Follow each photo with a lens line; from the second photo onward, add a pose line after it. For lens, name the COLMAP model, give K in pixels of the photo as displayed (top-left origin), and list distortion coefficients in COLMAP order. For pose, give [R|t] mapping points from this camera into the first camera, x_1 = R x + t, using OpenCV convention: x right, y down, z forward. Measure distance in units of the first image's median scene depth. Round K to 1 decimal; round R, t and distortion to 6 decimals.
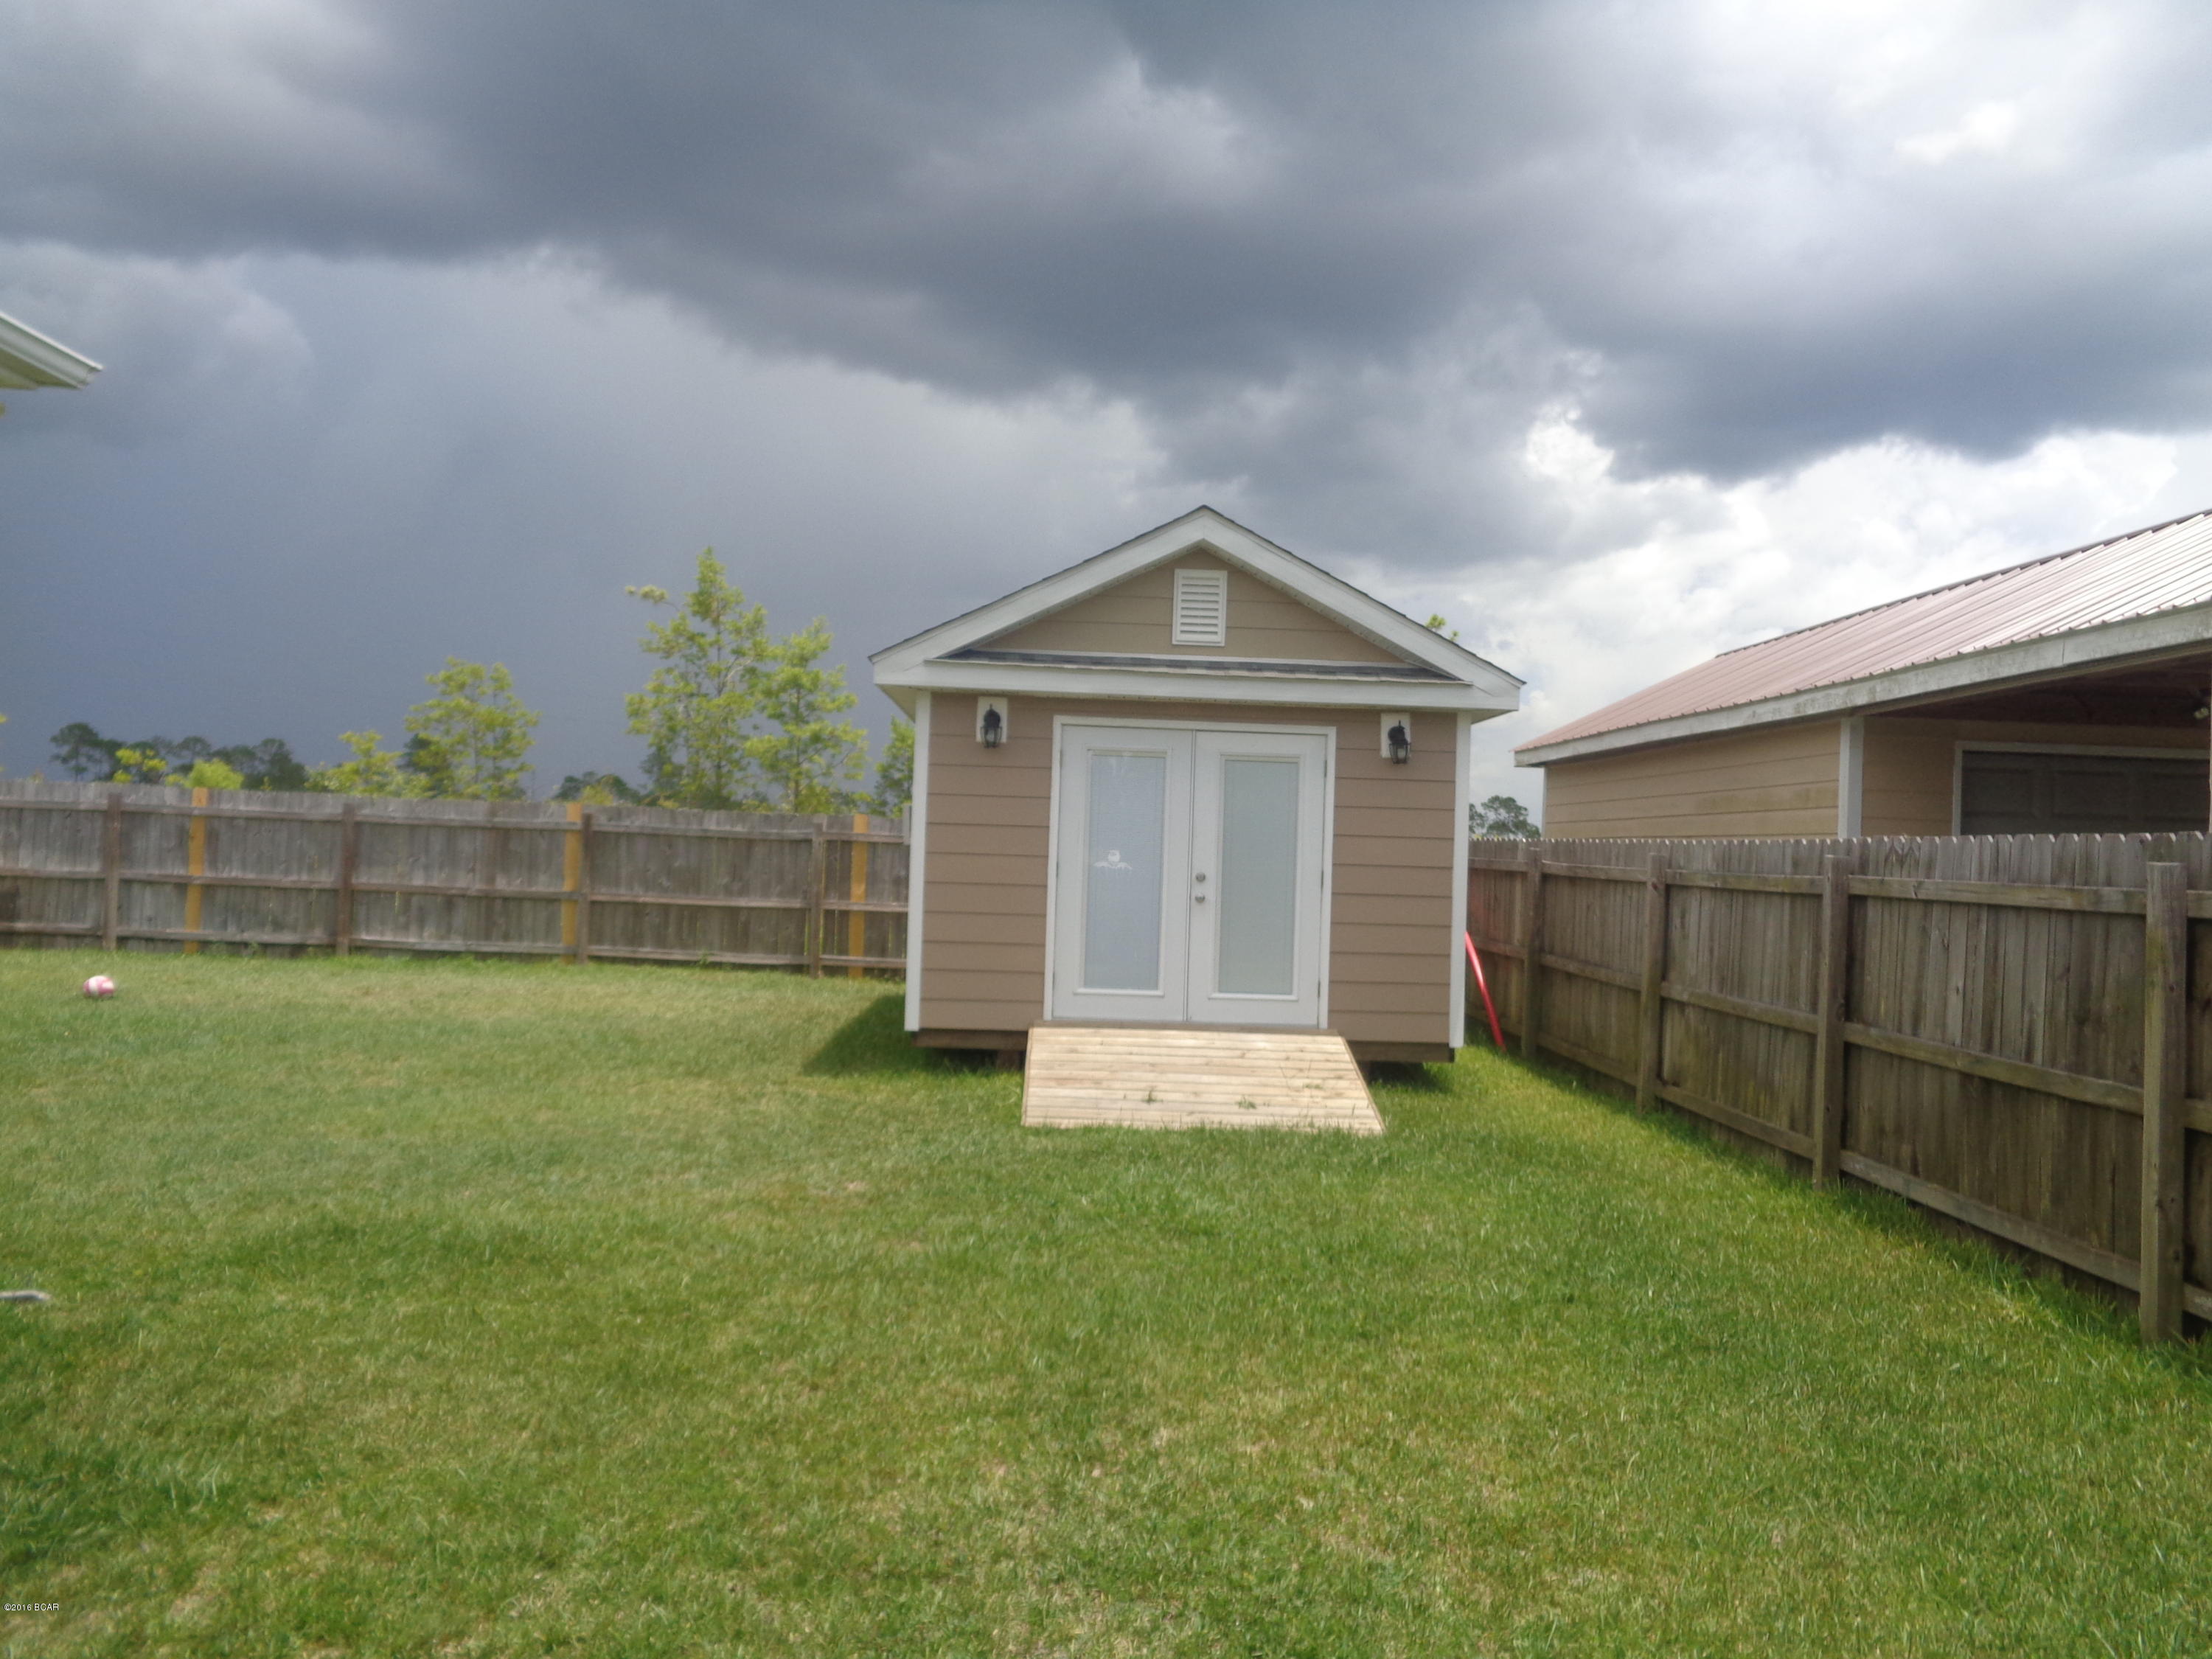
lens RADIAL K [[1651.3, 0, 1107.8], [0, 1651.3, 832.4], [0, 0, 1]] dist [-0.007504, -0.009268]
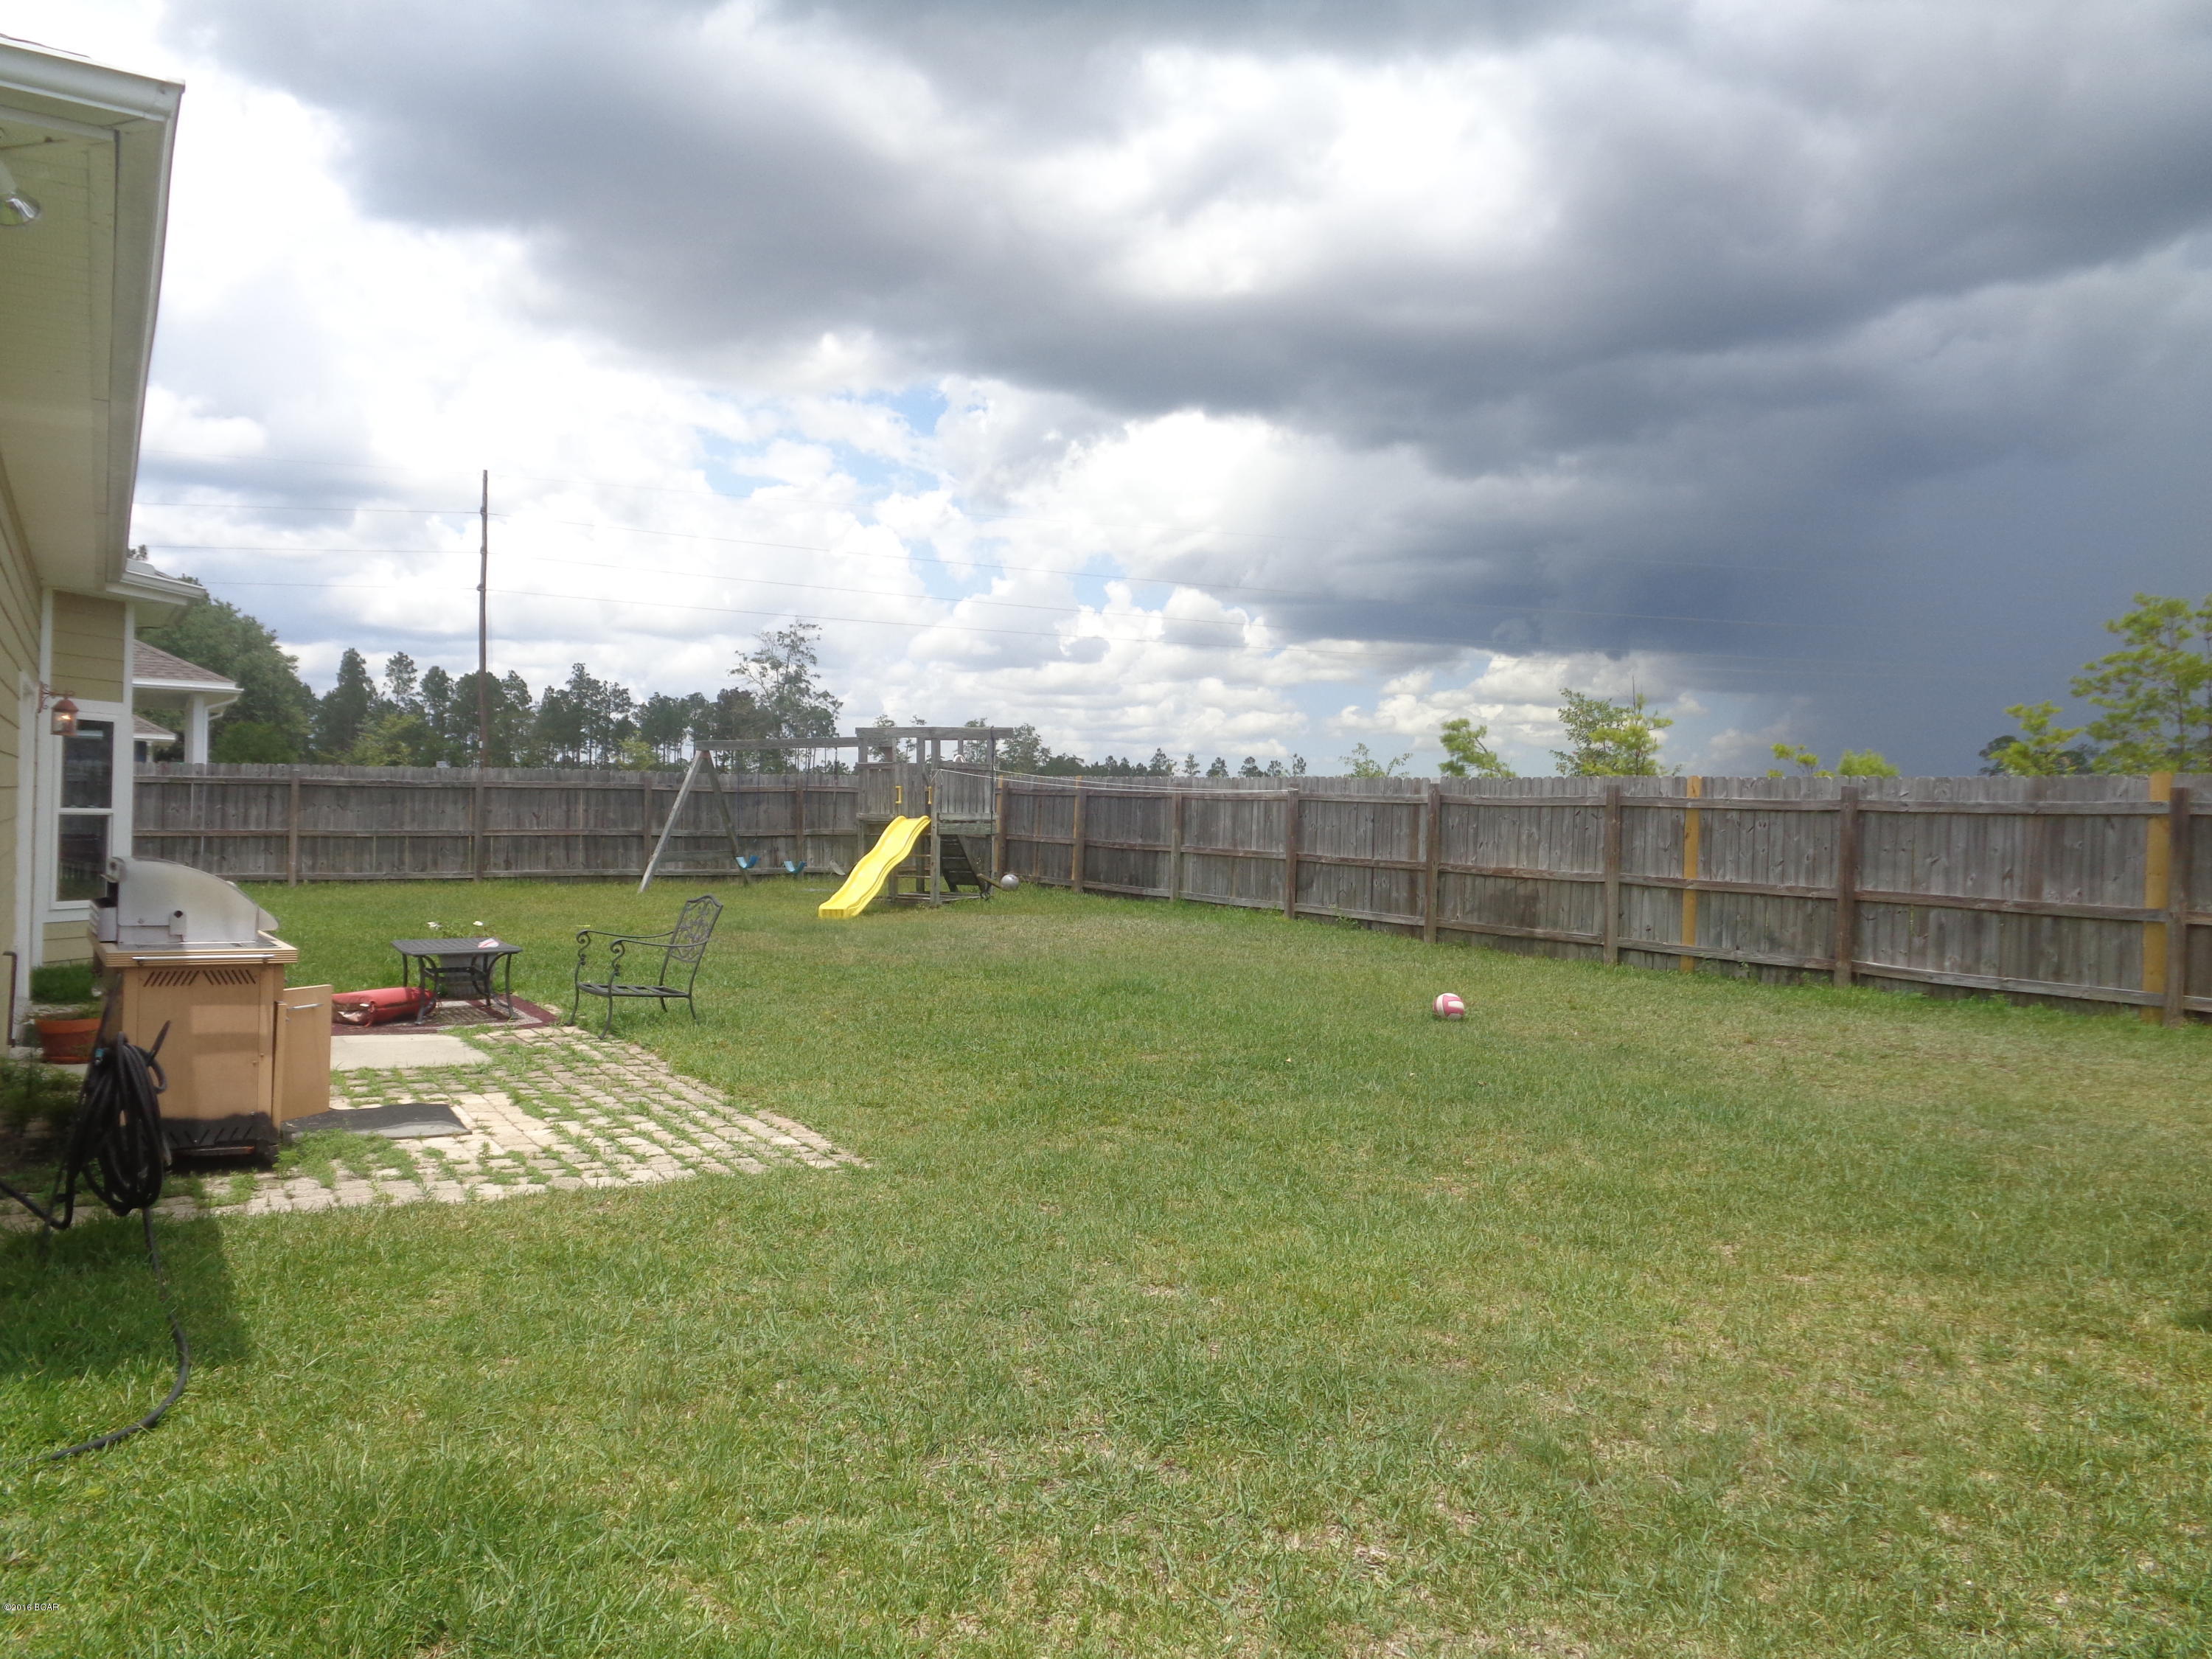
lens RADIAL K [[1651.3, 0, 1101.3], [0, 1651.3, 822.4], [0, 0, 1]] dist [-0.007504, -0.009268]
pose [[0.477560, -0.021793, -0.878329, 0.043922], [0.010574, 0.999762, -0.019057, 0.009962], [0.878535, -0.000187, 0.477677, 0.331142]]
